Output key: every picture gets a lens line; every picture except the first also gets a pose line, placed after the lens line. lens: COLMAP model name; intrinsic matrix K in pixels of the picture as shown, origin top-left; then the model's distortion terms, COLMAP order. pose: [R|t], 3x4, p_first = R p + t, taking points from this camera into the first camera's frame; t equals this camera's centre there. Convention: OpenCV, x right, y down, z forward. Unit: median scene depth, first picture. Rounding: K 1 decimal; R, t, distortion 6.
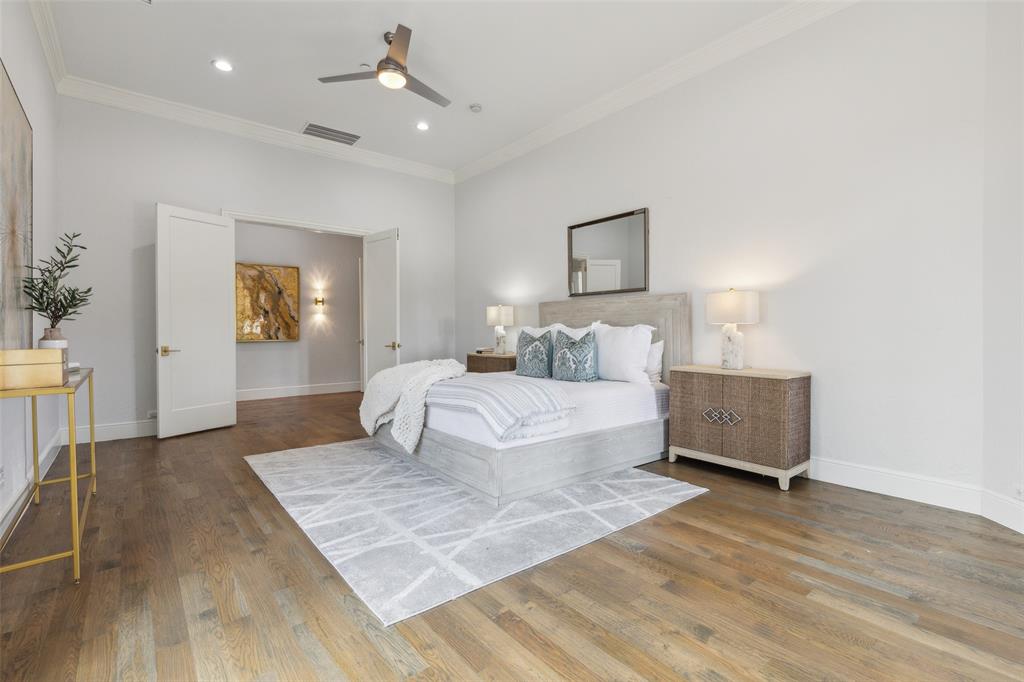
lens RADIAL K [[466.0, 0, 517.1], [0, 466.0, 341.0], [0, 0, 1]] dist [0.001127, 0.000272]
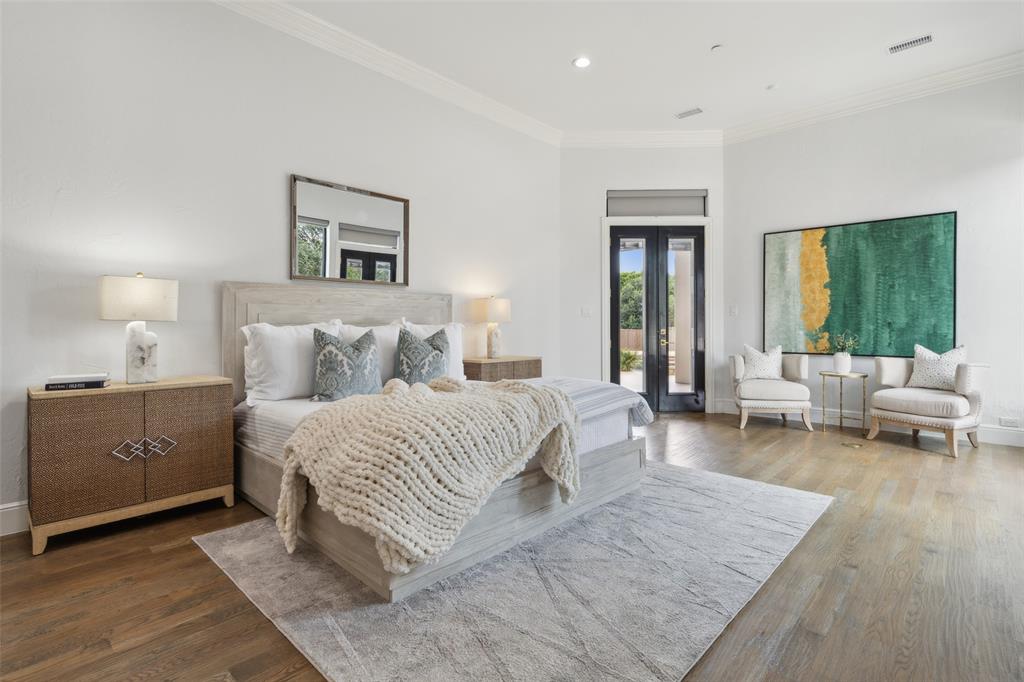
lens RADIAL K [[491.6, 0, 516.9], [0, 491.6, 330.7], [0, 0, 1]] dist [0.002521, 0.000595]
pose [[-0.134432, -0.001346, 0.990922, -0.678690], [0.031802, 0.999478, 0.005672, -0.016531], [-0.990412, 0.032276, -0.134319, 0.840428]]
